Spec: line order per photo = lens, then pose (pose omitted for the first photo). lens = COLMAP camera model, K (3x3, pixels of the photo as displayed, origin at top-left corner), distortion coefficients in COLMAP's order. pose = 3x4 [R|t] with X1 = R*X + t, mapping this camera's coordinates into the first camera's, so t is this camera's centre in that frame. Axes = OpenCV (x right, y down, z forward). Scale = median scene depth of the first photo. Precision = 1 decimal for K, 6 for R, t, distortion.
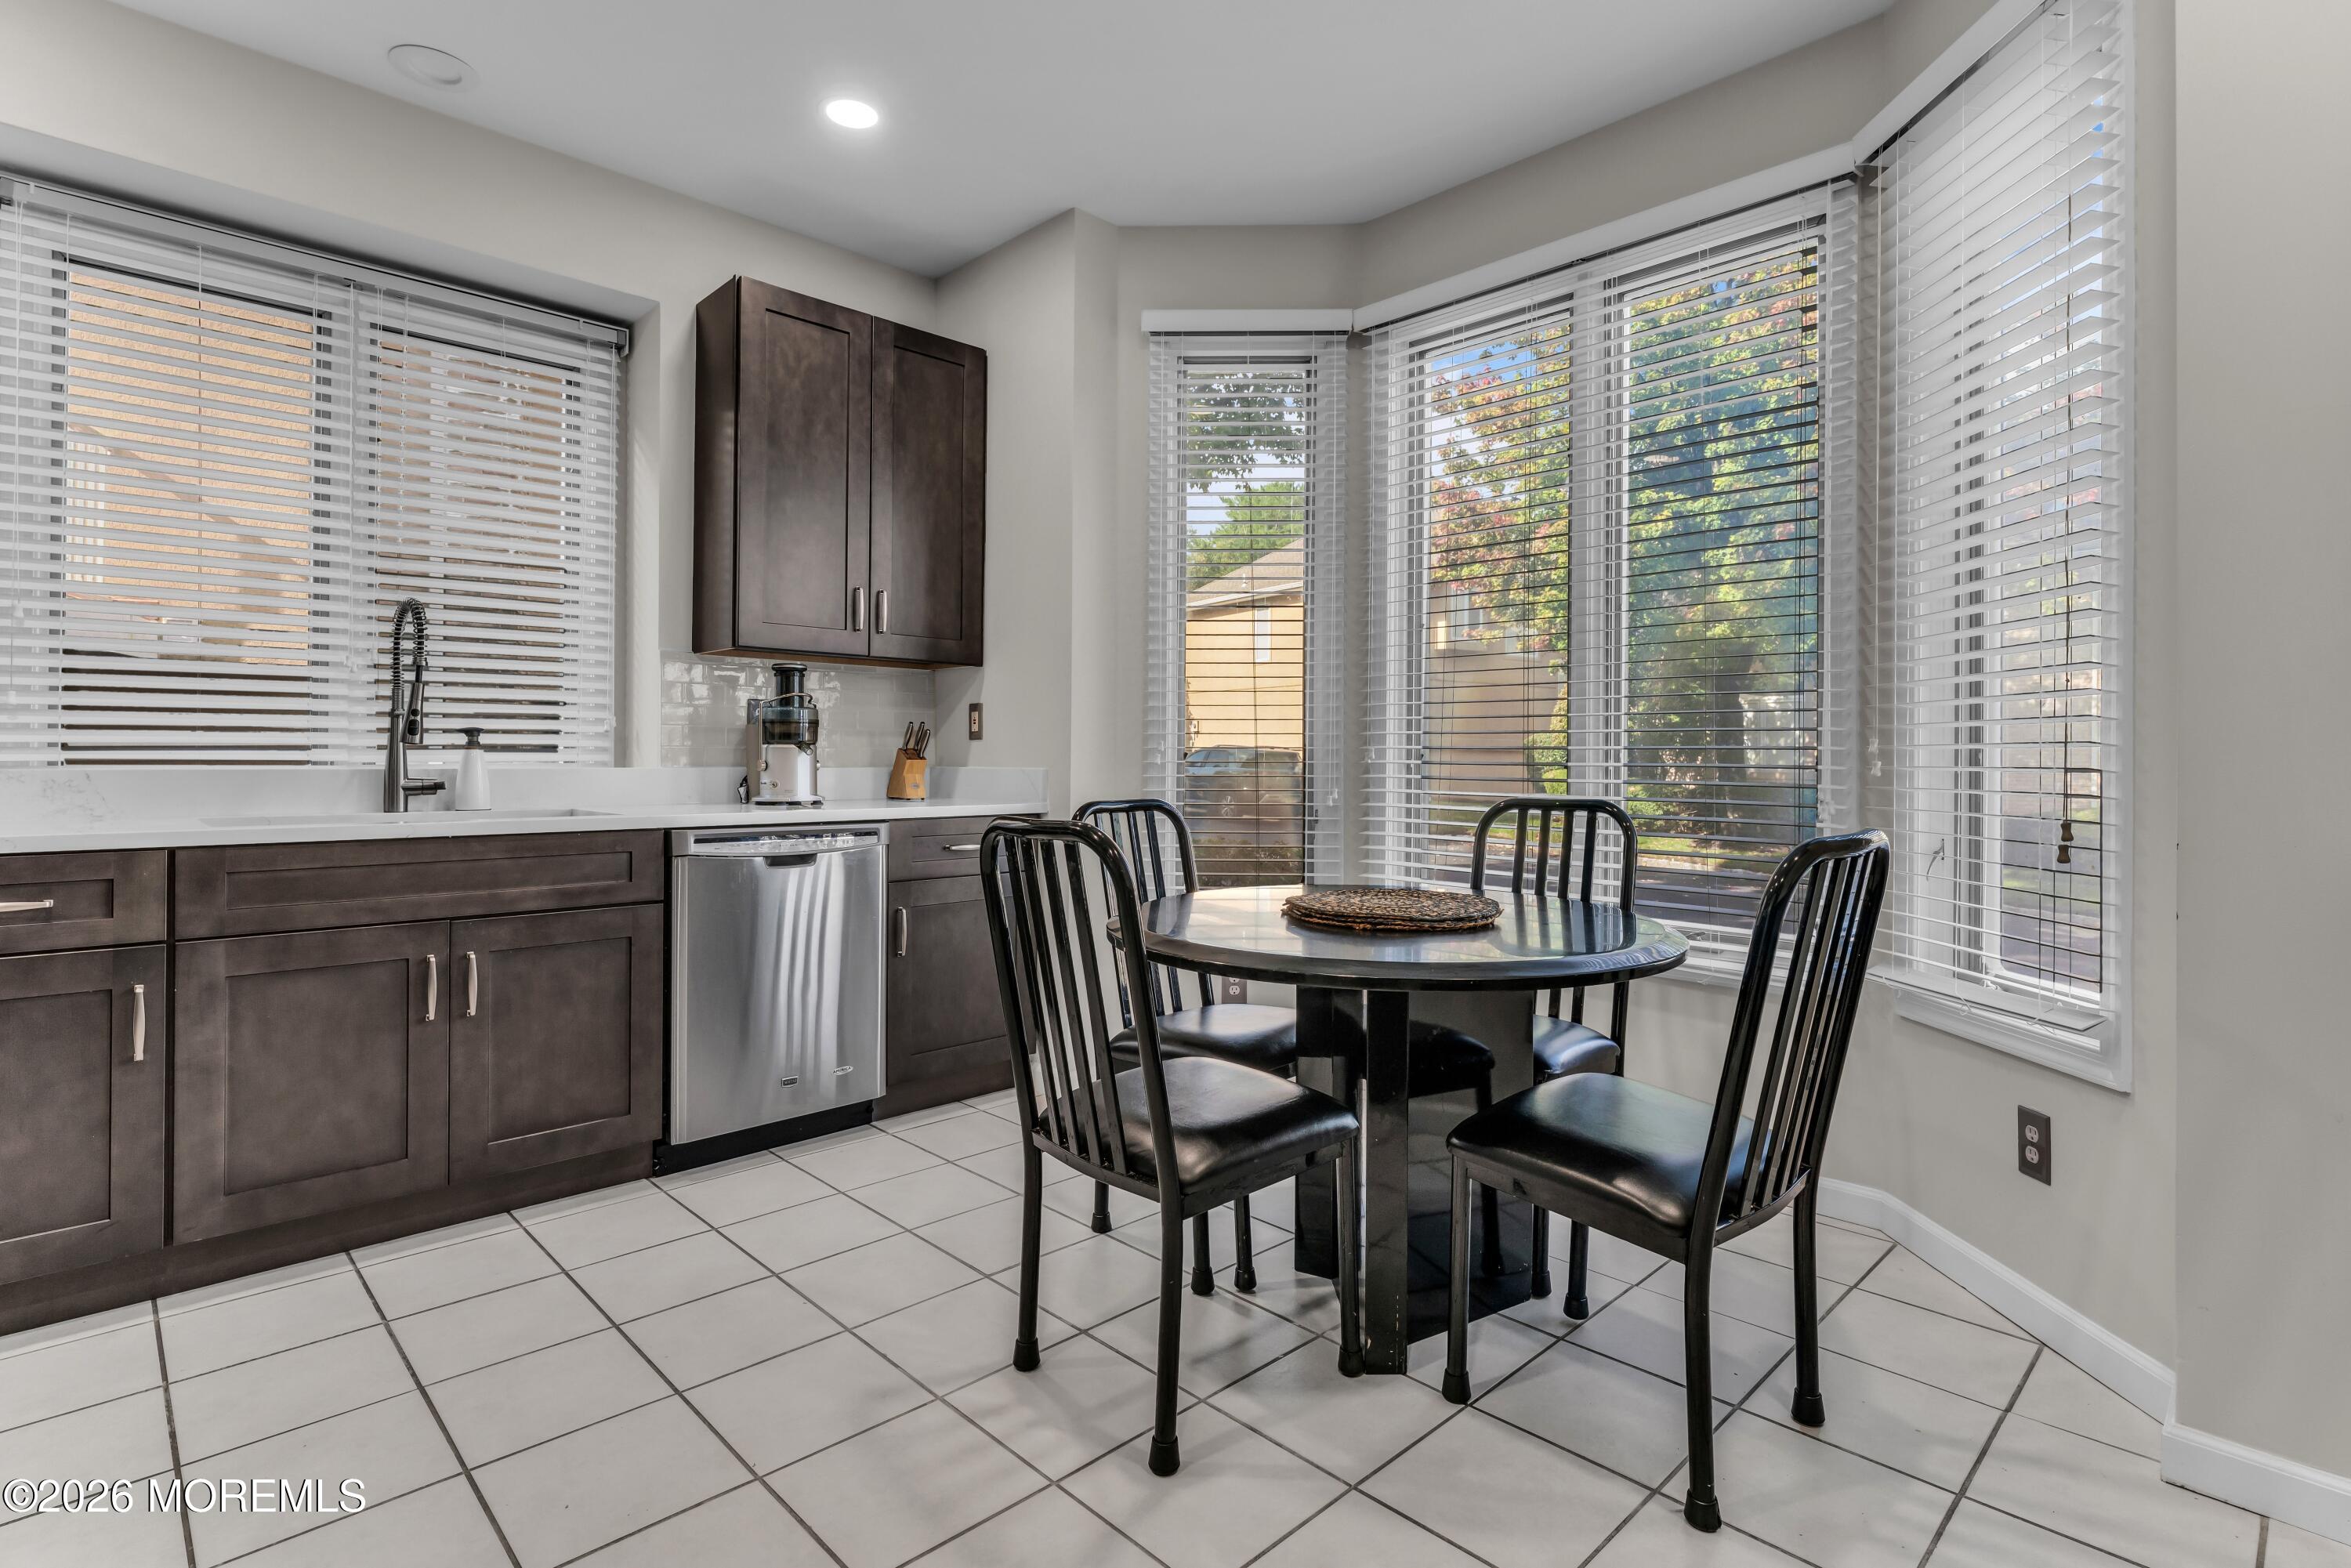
lens RADIAL K [[1125.8, 0, 1141.3], [0, 1125.8, 750.1], [0, 0, 1]] dist [-0.004411, 0.001885]
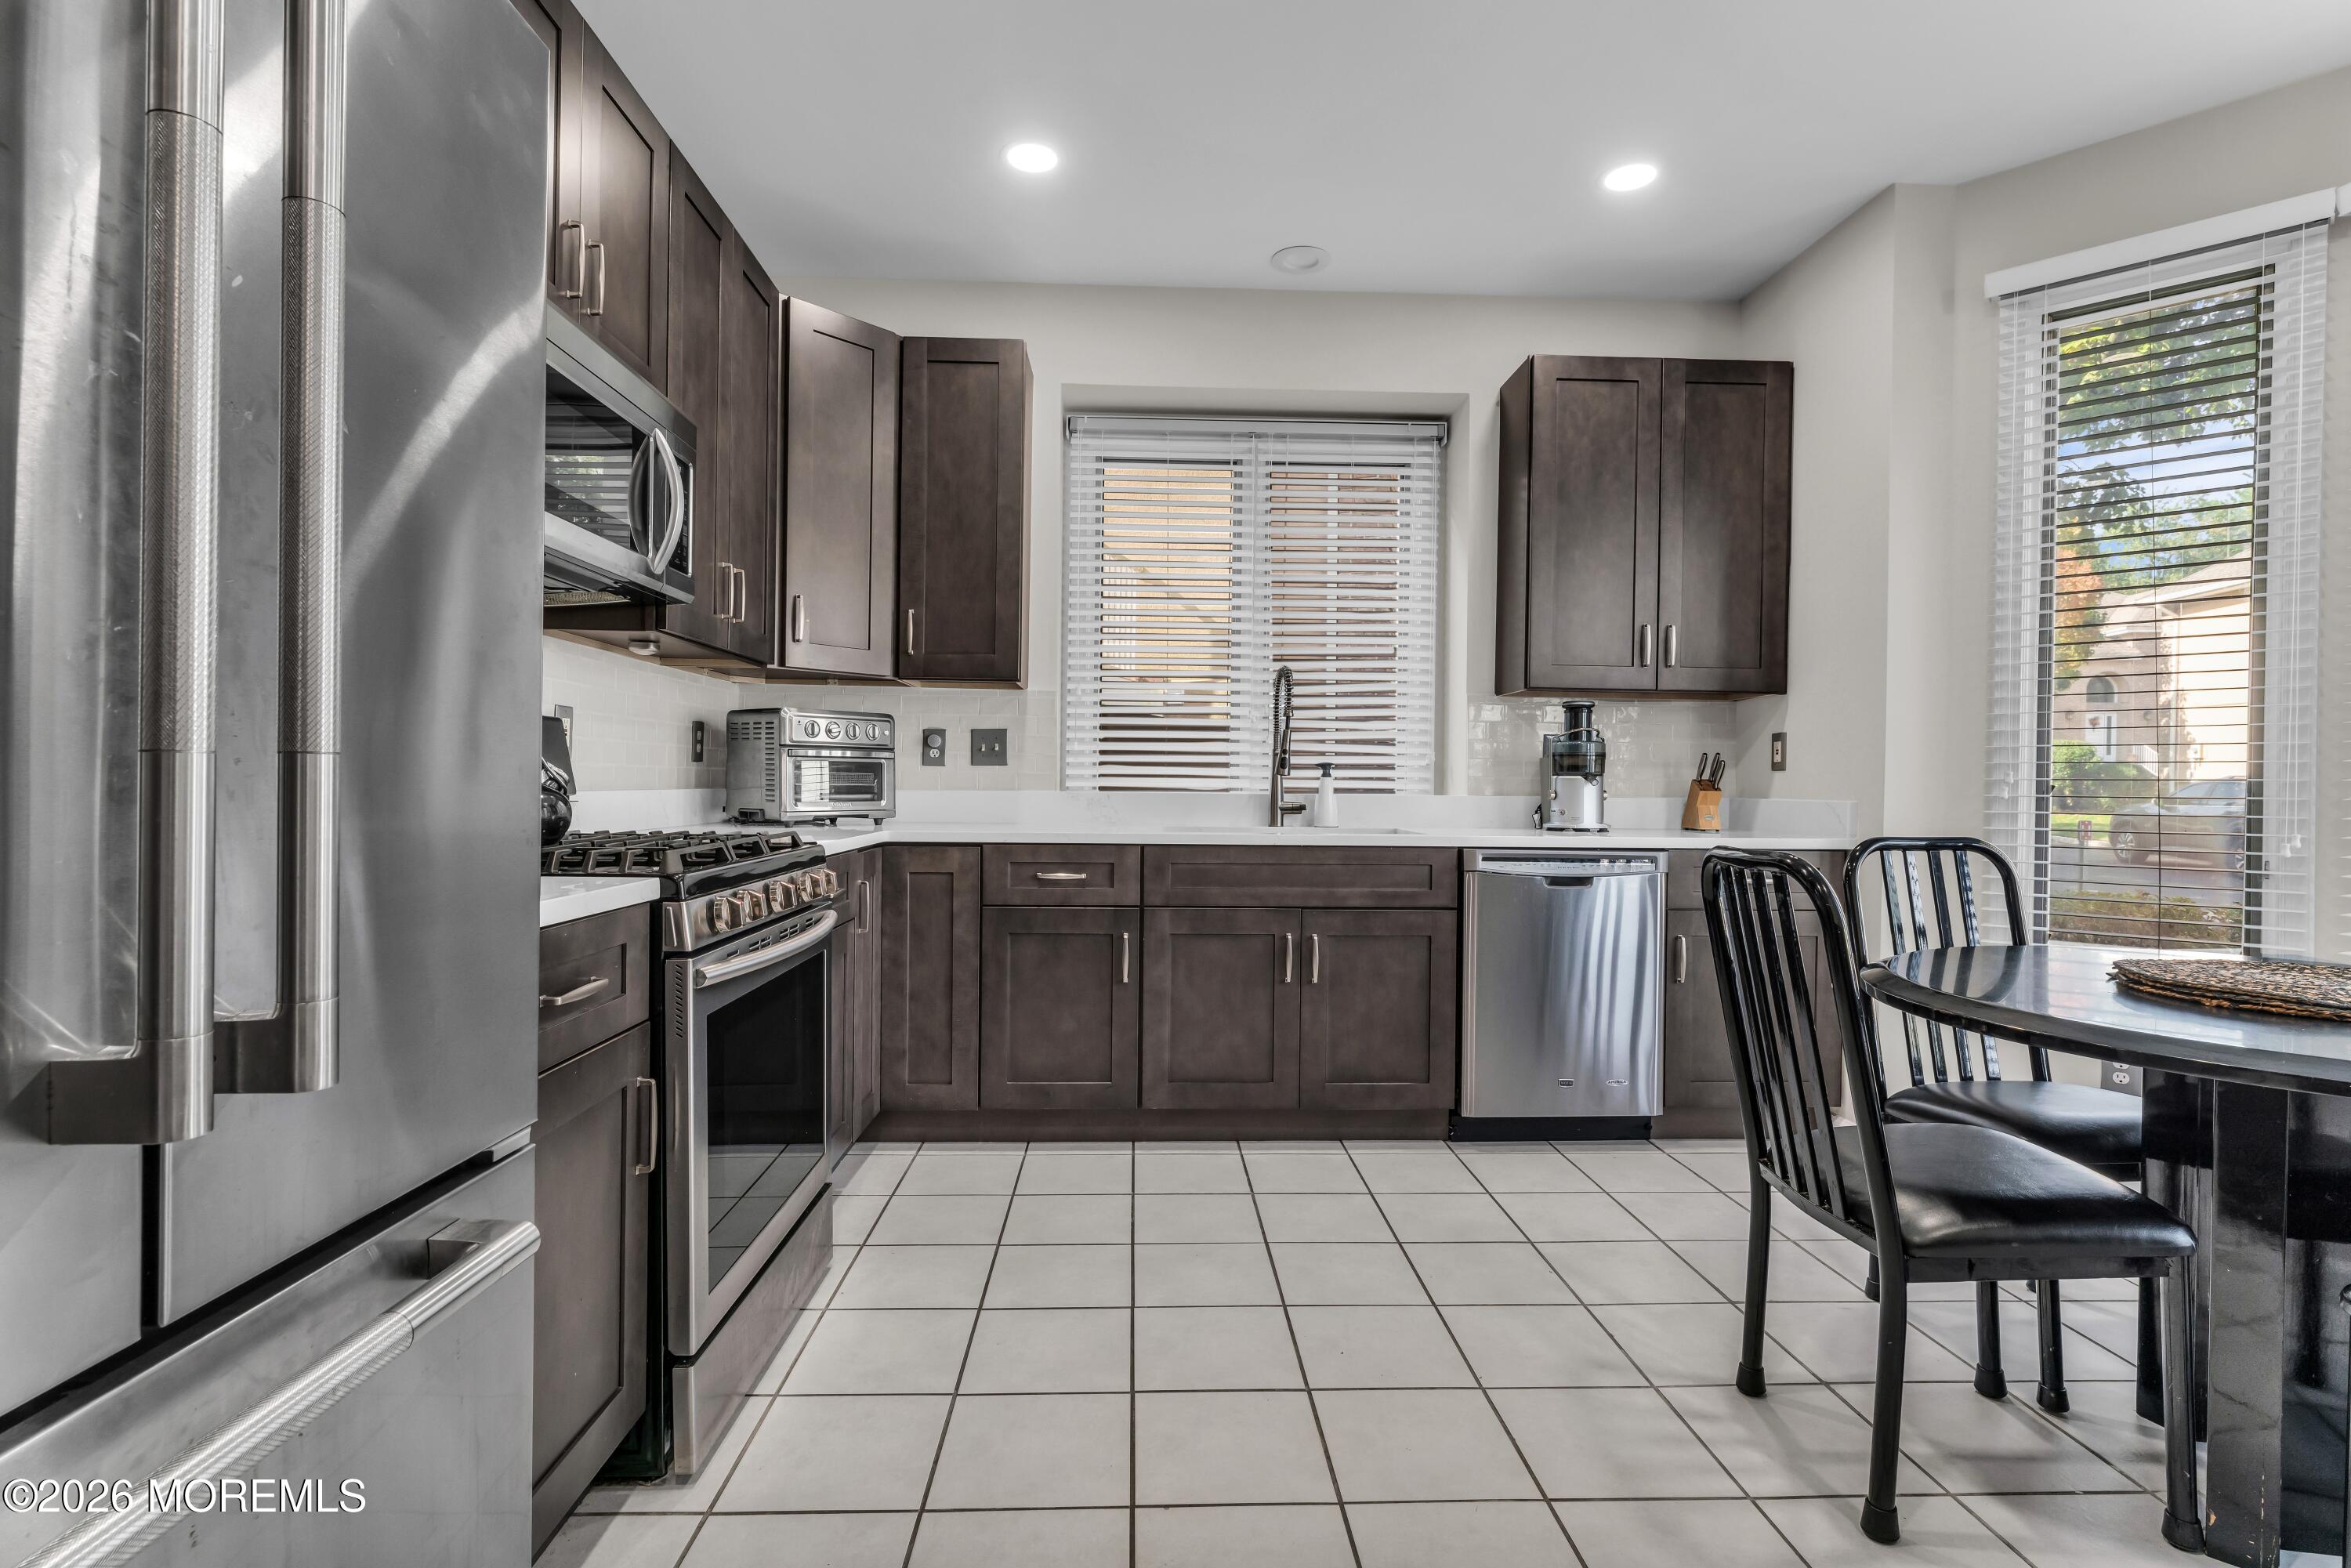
lens RADIAL K [[1125.8, 0, 1176.8], [0, 1125.8, 782.8], [0, 0, 1]] dist [-0.004411, 0.001885]
pose [[0.742585, 0.003950, -0.669740, 0.145826], [-0.002751, 0.999992, 0.002848, -0.000158], [0.669746, -0.000272, 0.742590, -0.072563]]
